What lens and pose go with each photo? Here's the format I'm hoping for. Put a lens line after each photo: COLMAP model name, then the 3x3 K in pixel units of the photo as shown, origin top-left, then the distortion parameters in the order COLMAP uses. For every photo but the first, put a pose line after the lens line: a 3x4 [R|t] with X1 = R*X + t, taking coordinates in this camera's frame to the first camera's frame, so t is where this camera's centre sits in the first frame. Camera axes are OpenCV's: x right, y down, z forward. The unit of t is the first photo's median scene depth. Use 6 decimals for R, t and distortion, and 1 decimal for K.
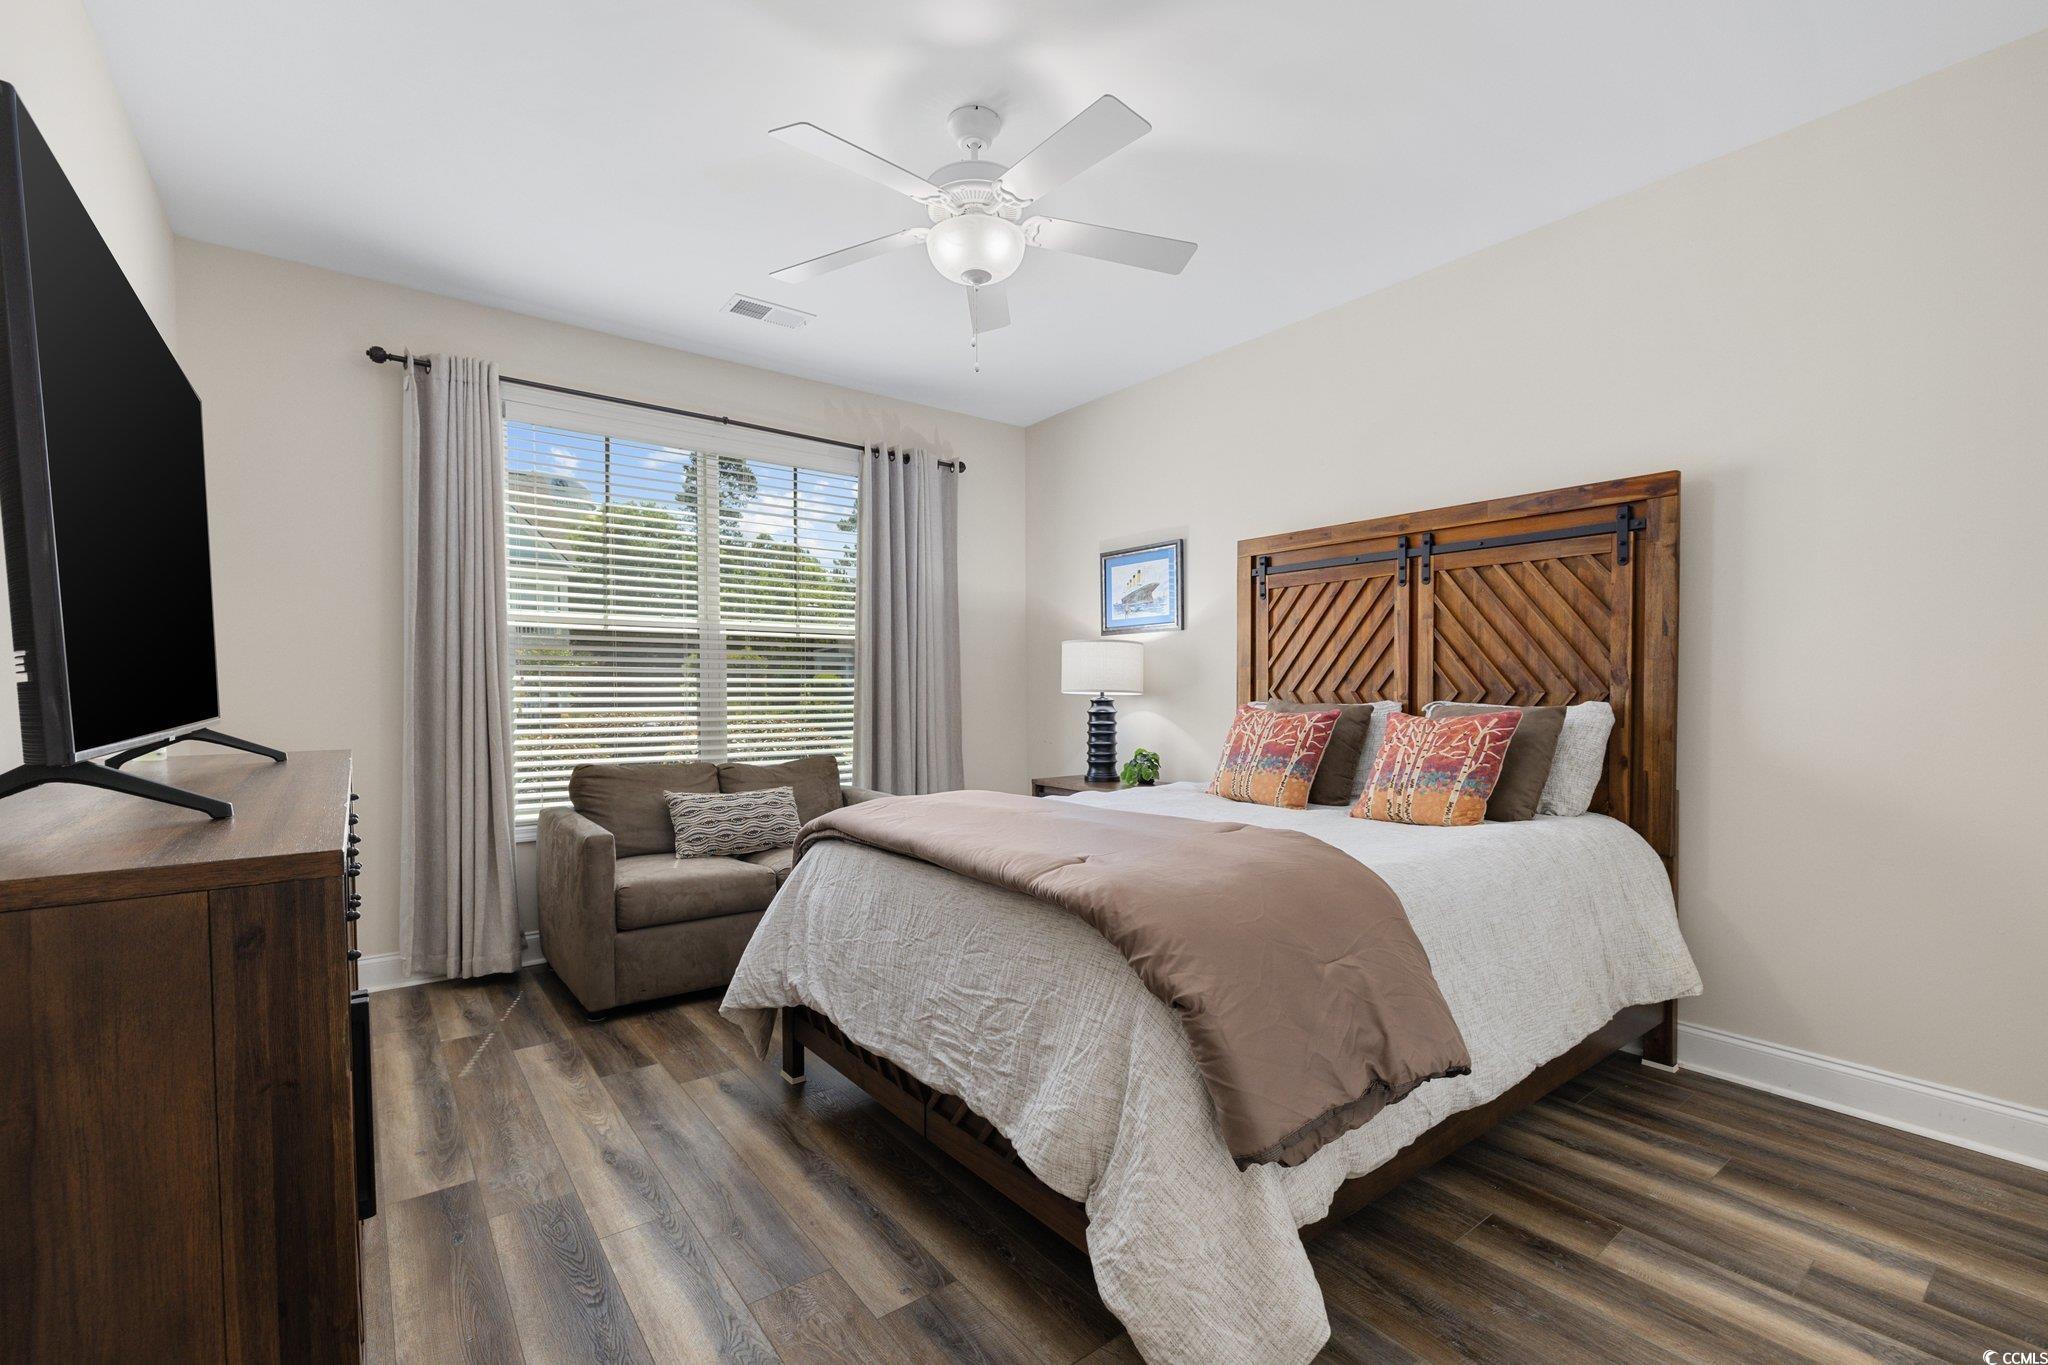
lens RADIAL K [[888.6, 0, 1025.5], [0, 888.6, 701.8], [0, 0, 1]] dist [0.002855, -0.000292]
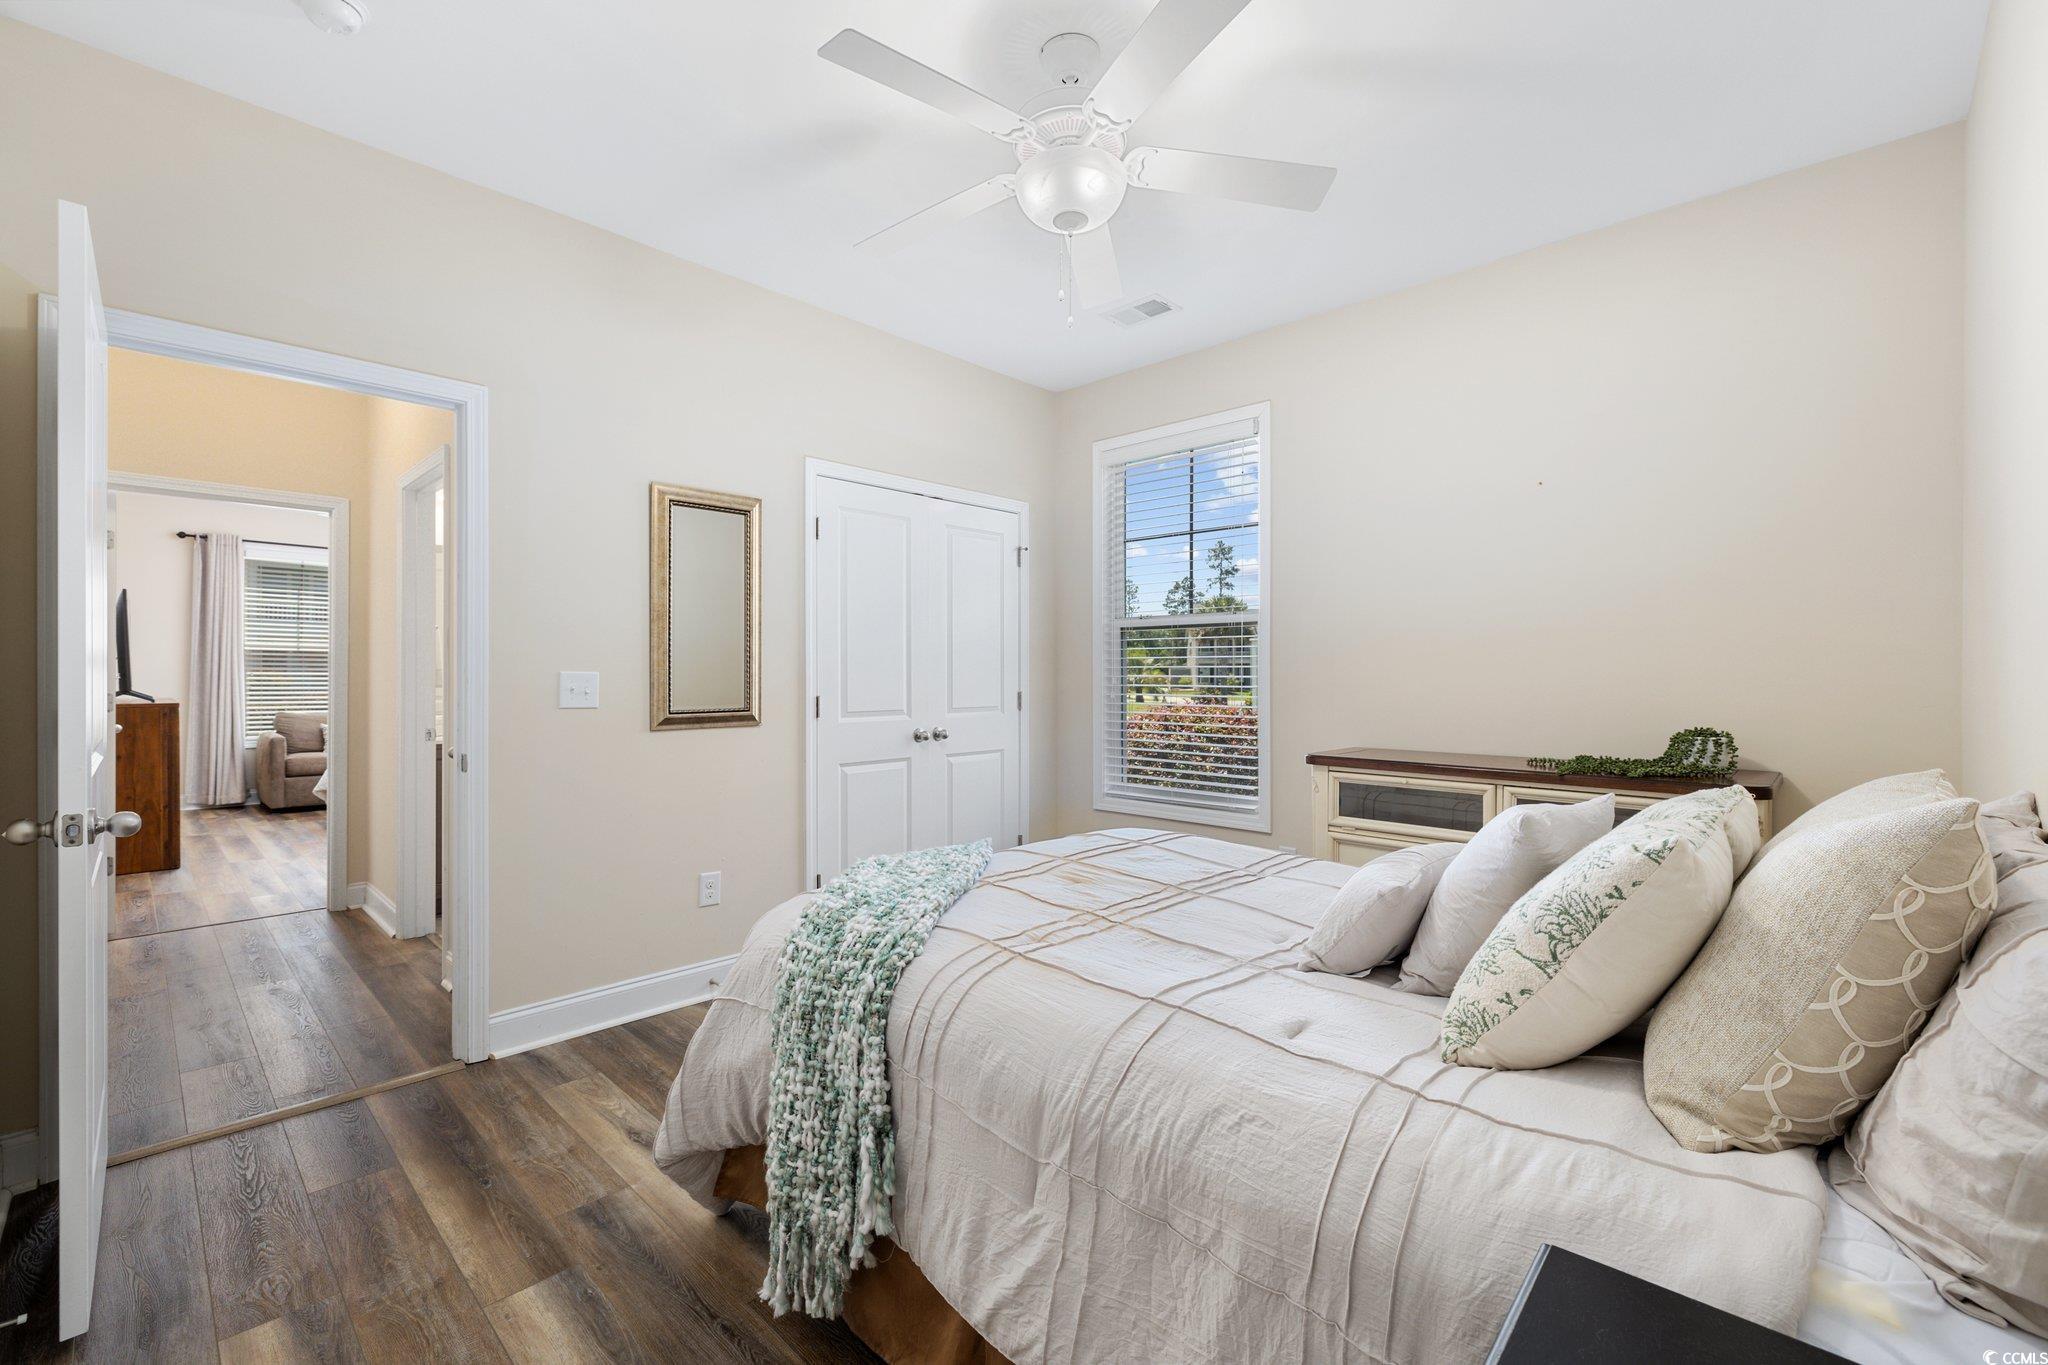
lens RADIAL K [[888.6, 0, 1025.4], [0, 888.6, 666.6], [0, 0, 1]] dist [0.002855, -0.000292]
pose [[0.989731, 0.002605, 0.142916, 1.096478], [0.001925, 0.999500, -0.031547, 0.032187], [-0.142927, 0.031498, 0.989232, -1.570136]]
